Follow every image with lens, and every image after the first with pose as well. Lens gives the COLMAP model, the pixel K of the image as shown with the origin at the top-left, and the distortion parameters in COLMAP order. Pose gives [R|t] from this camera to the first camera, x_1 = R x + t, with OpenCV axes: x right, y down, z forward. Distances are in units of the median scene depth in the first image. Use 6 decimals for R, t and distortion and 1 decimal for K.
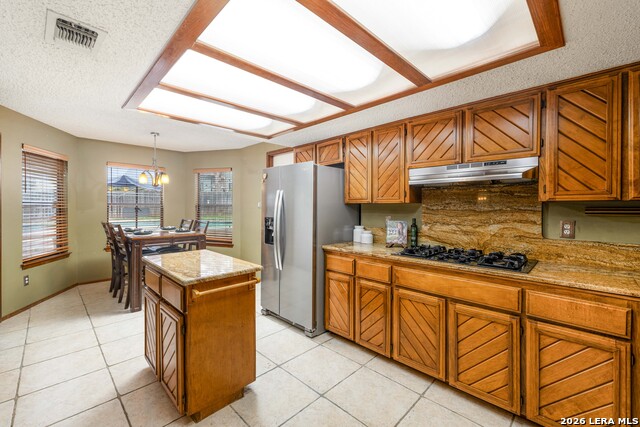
lens RADIAL K [[273.8, 0, 316.8], [0, 273.8, 208.6], [0, 0, 1]] dist [0.003194, 0.000297]
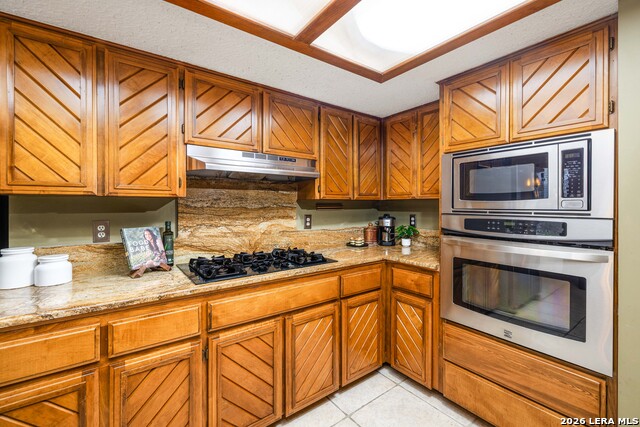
lens RADIAL K [[273.8, 0, 322.1], [0, 273.8, 205.5], [0, 0, 1]] dist [0.003194, 0.000297]
pose [[0.131219, -0.003126, 0.991348, -0.272482], [0.005934, 0.999980, 0.002367, -0.001152], [-0.991336, 0.005572, 0.131235, 0.652009]]
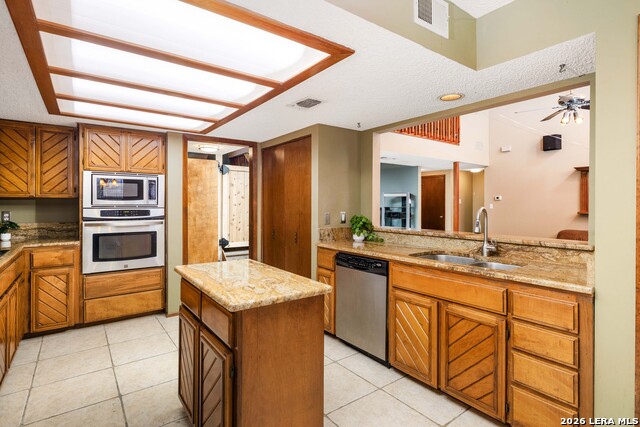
lens RADIAL K [[324.8, 0, 321.6], [0, 324.8, 200.9], [0, 0, 1]] dist [-0.007244, 0.000752]
pose [[-0.990029, -0.002777, 0.140840, -0.908045], [-0.002061, 0.999984, 0.005232, -0.023031], [-0.140852, 0.004890, -0.990019, 2.146495]]
